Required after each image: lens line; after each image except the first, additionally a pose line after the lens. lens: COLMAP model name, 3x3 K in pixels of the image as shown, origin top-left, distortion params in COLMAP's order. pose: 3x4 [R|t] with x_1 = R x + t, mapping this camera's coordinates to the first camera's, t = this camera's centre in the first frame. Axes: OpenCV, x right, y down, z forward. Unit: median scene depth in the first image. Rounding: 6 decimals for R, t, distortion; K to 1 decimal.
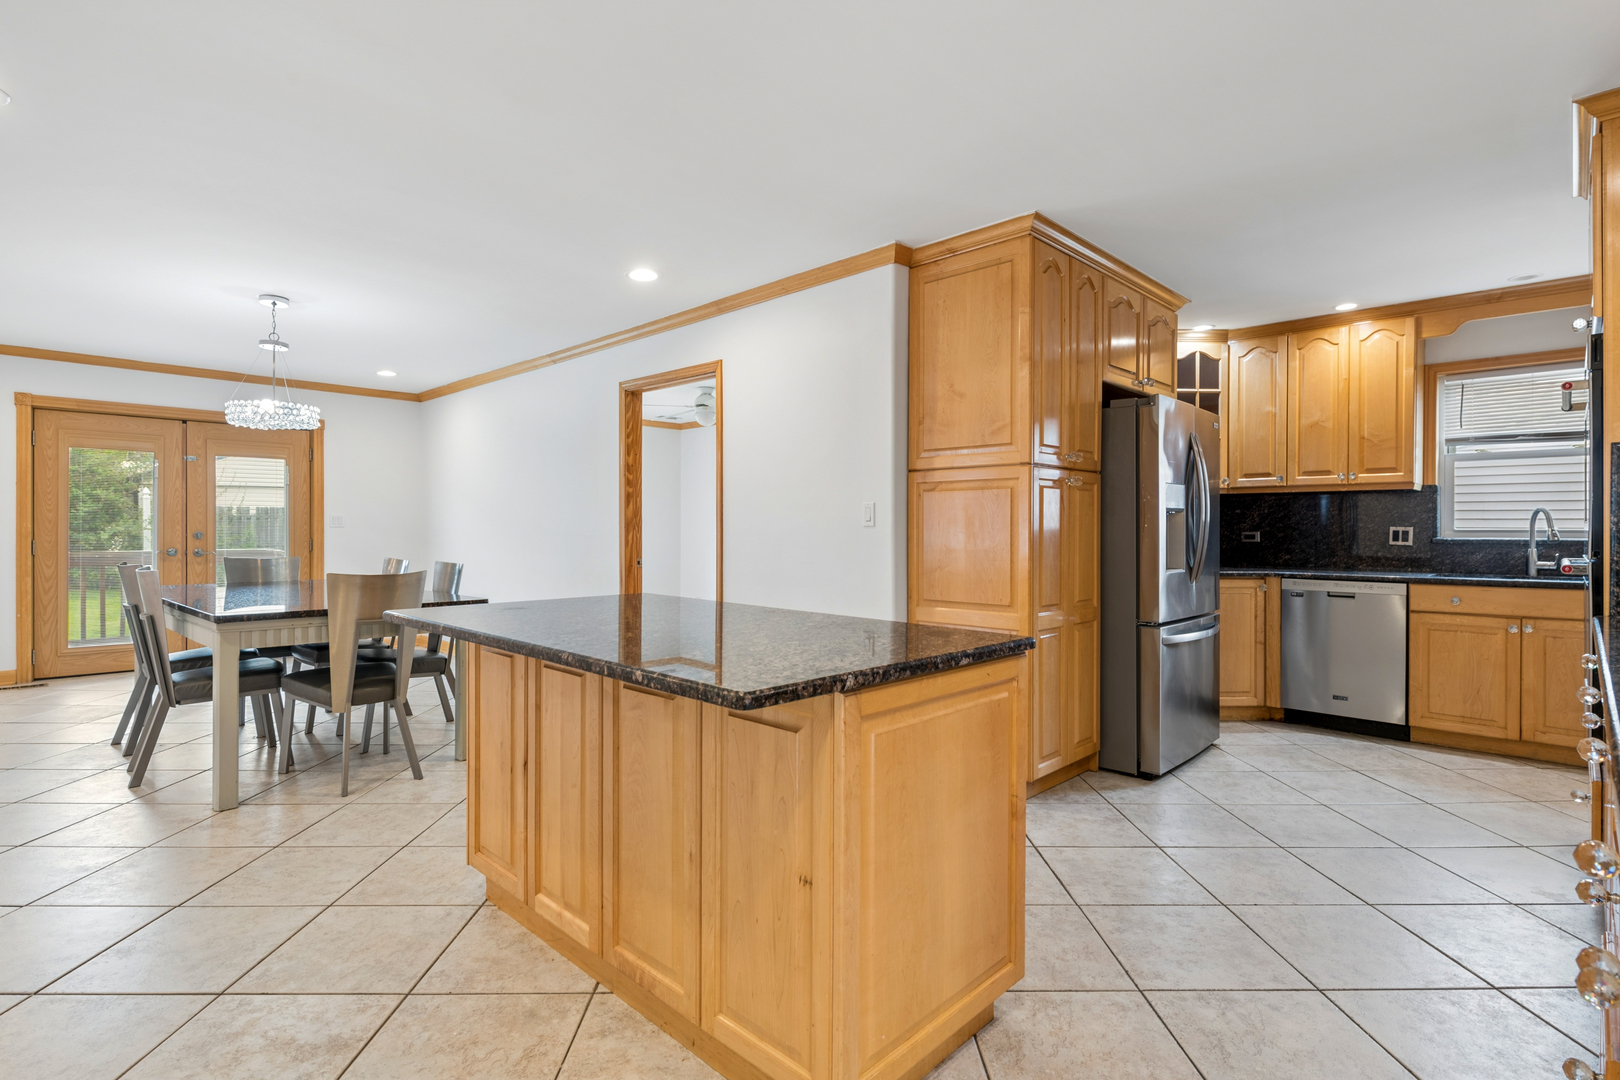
lens RADIAL K [[791.6, 0, 813.4], [0, 791.6, 531.6], [0, 0, 1]] dist [-0.002806, -0.000585]
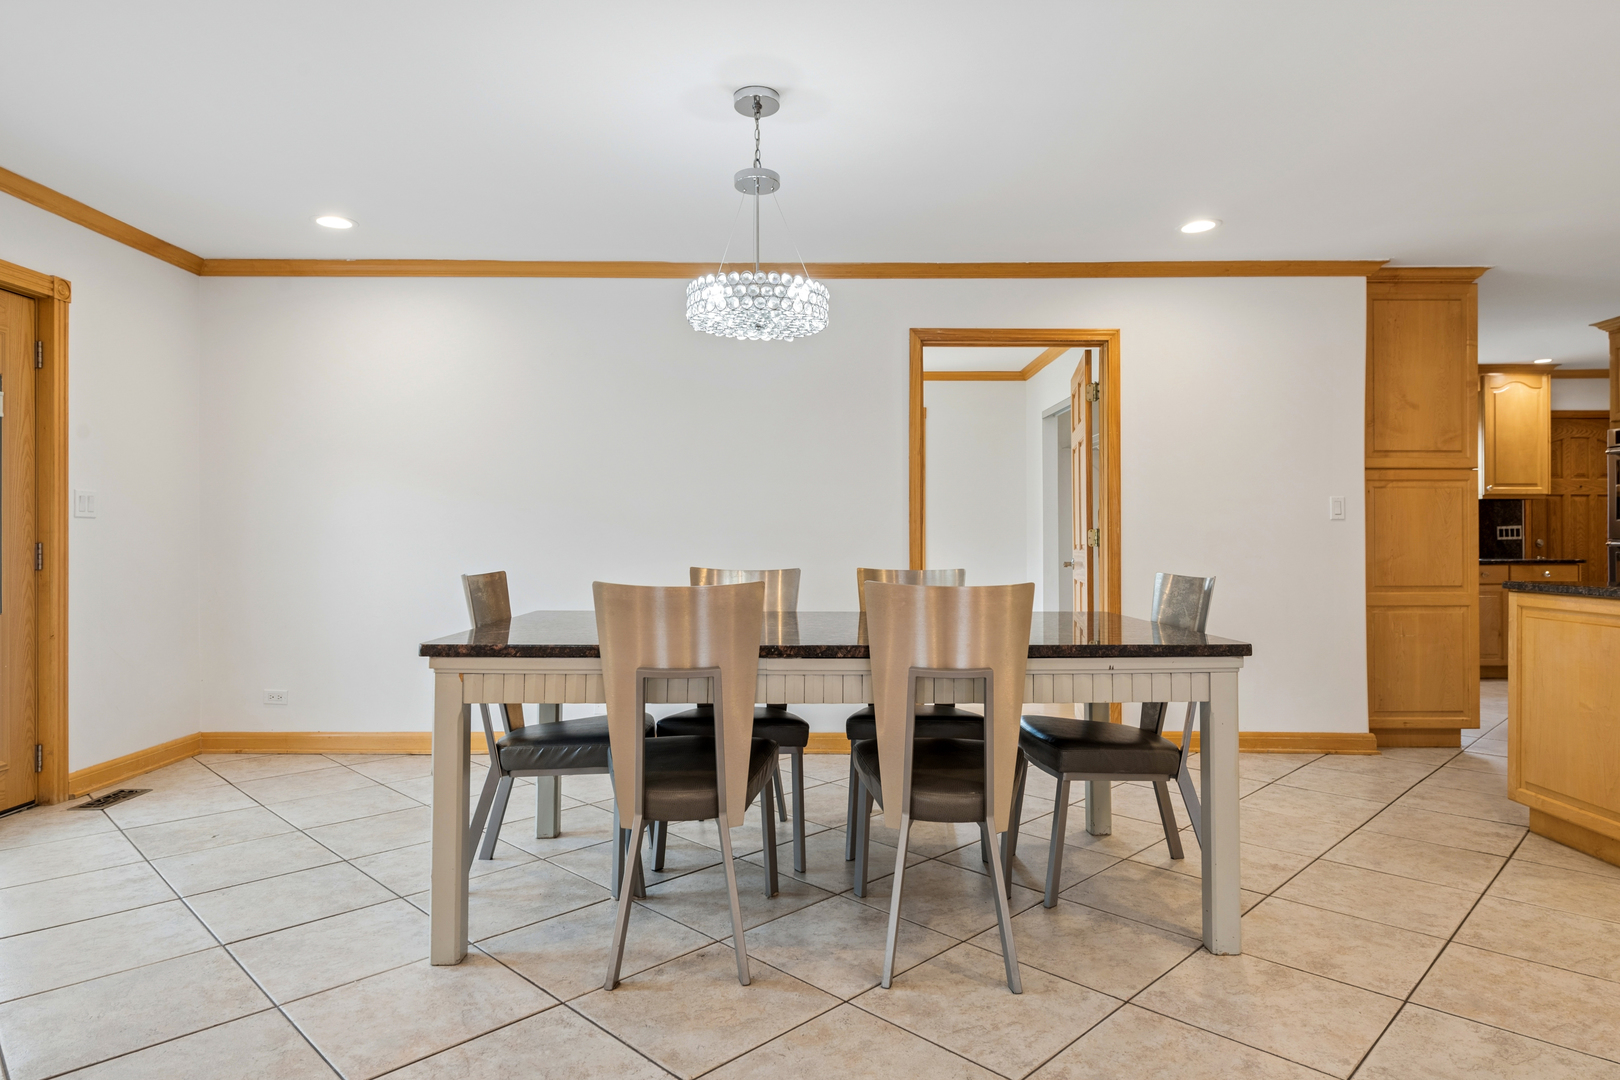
lens RADIAL K [[937.3, 0, 813.8], [0, 937.3, 532.4], [0, 0, 1]] dist [0.002010, 0.000033]
pose [[0.713936, 0.001028, 0.700210, -1.119709], [0.005188, 0.999964, -0.006758, 0.012714], [-0.700192, 0.008457, 0.713905, 0.517447]]
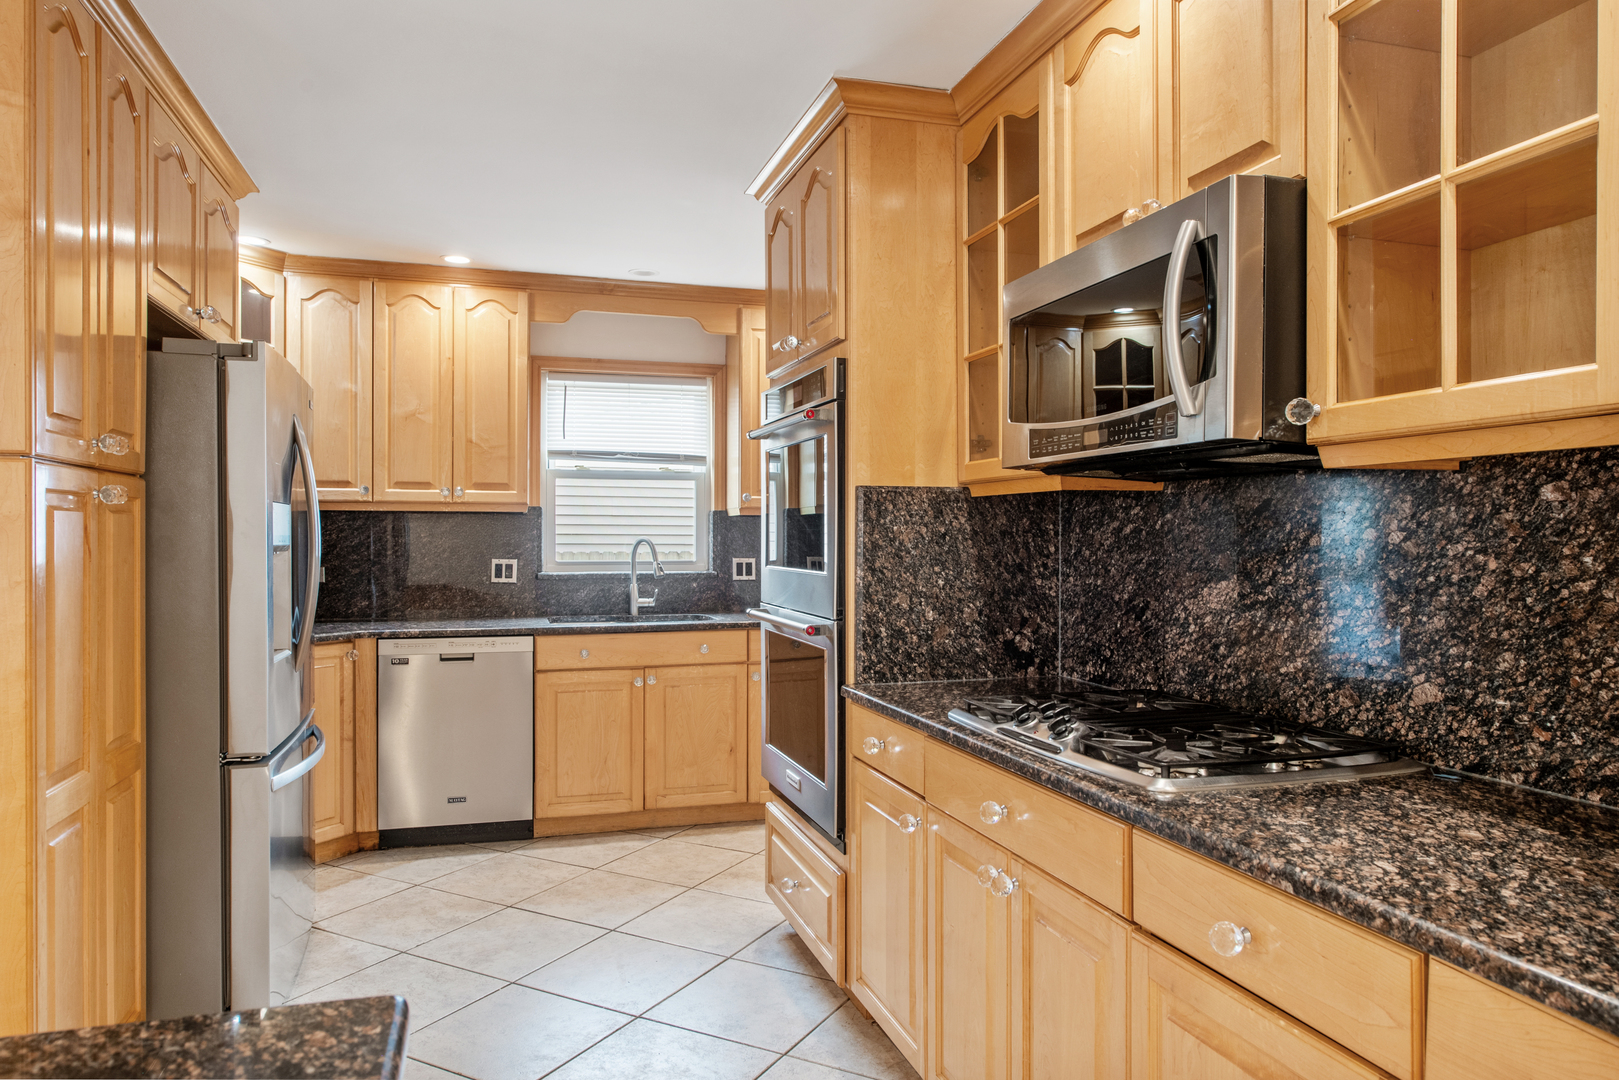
lens RADIAL K [[1058.9, 0, 809.5], [0, 1058.9, 540.0], [0, 0, 1]] dist [0.003795, 0.003541]
pose [[0.487091, -0.003924, 0.873342, -0.021302], [0.002586, 0.999992, 0.003050, -0.030172], [-0.873347, 0.000773, 0.487098, 0.255528]]
